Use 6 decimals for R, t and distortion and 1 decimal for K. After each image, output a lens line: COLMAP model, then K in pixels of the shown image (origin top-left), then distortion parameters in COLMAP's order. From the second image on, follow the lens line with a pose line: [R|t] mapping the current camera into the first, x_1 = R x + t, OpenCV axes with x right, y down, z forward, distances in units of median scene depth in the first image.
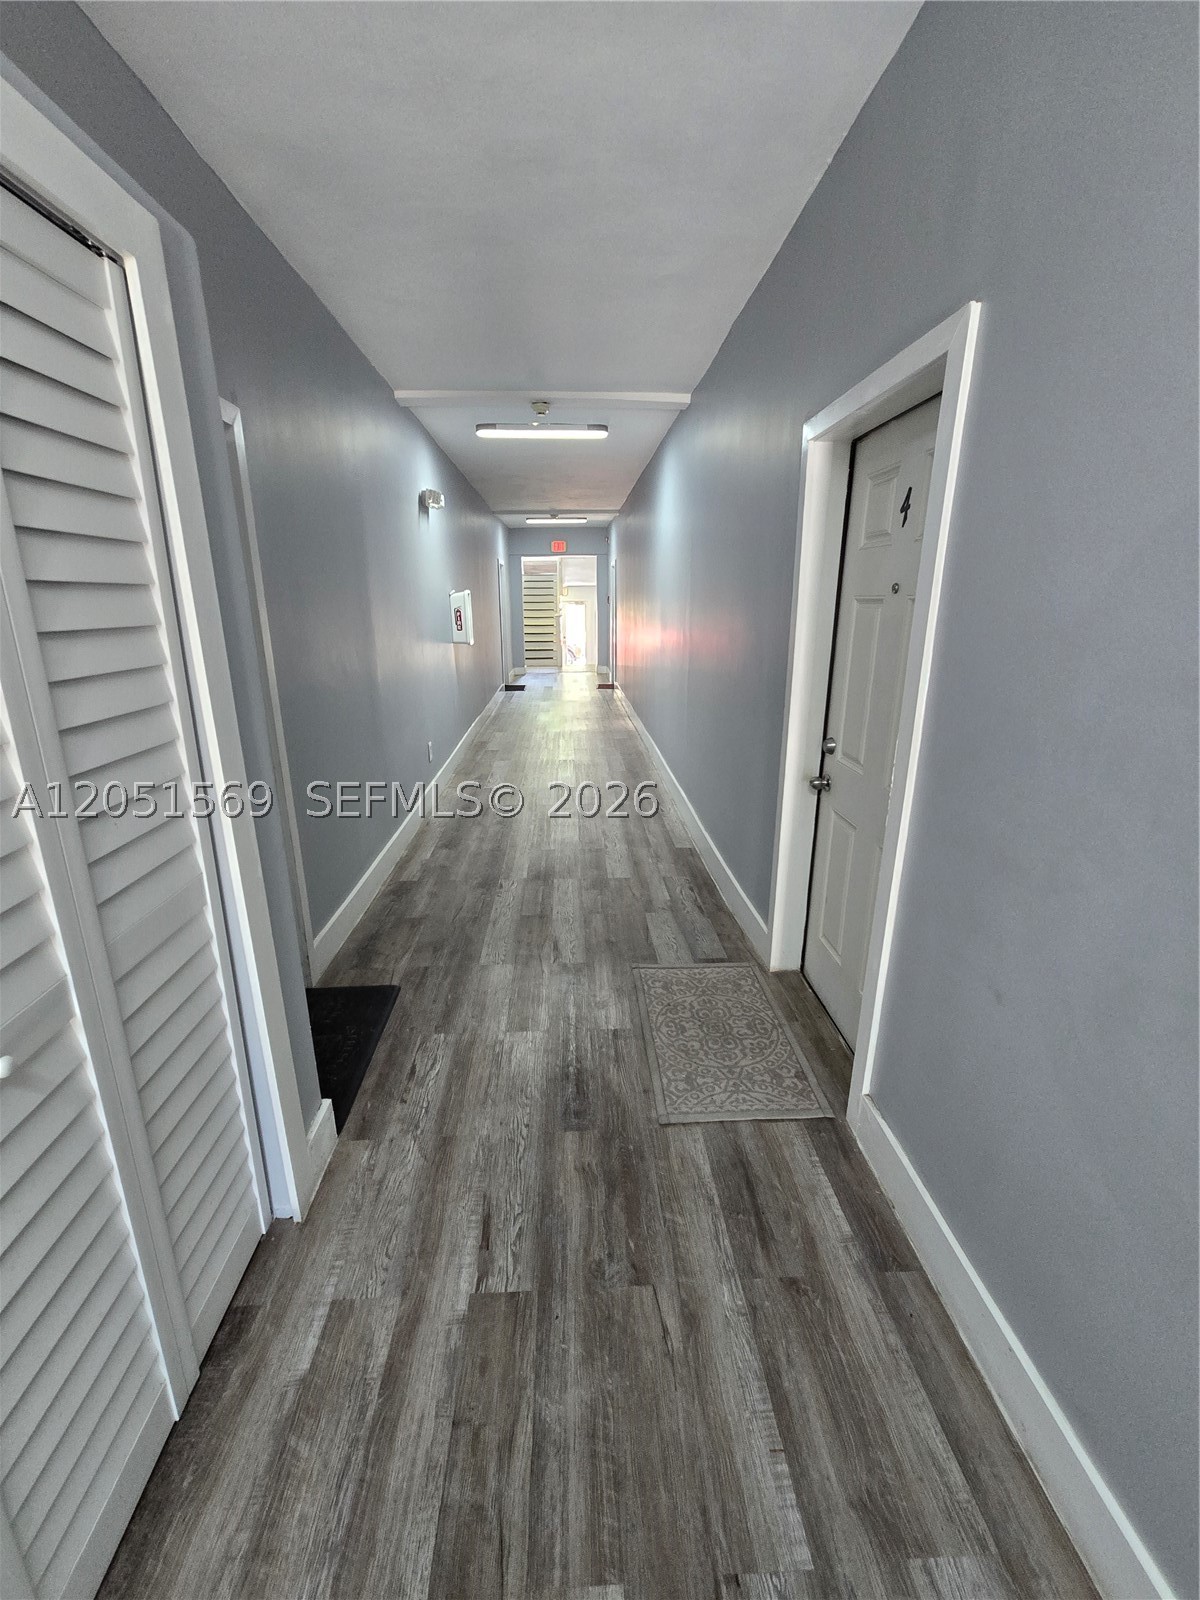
lens RADIAL K [[653.0, 0, 589.4], [0, 653.0, 792.0], [0, 0, 1]] dist [-0.009678, 0.000198]
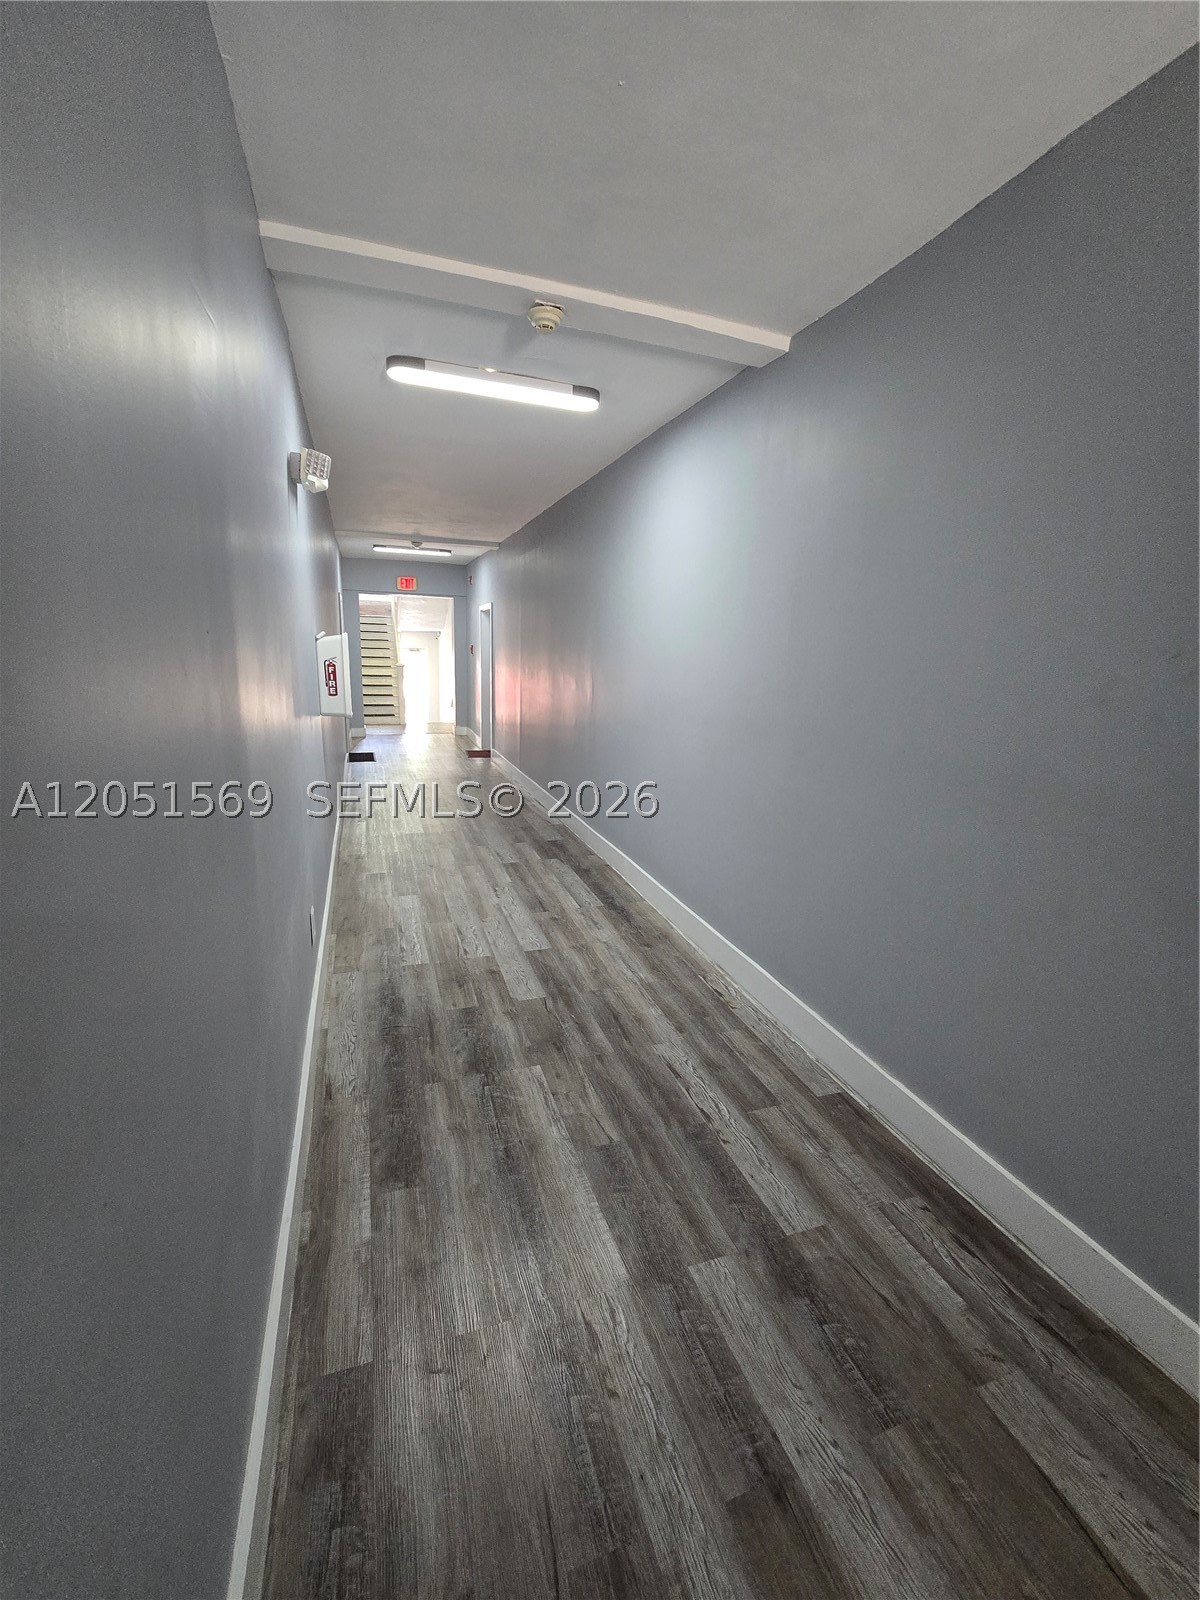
lens RADIAL K [[653.0, 0, 589.4], [0, 653.0, 792.0], [0, 0, 1]] dist [-0.009678, 0.000198]
pose [[0.957396, -0.027814, 0.287437, -0.419413], [0.047923, 0.996852, -0.063160, -0.300551], [-0.284775, 0.074244, 0.955715, 0.981794]]
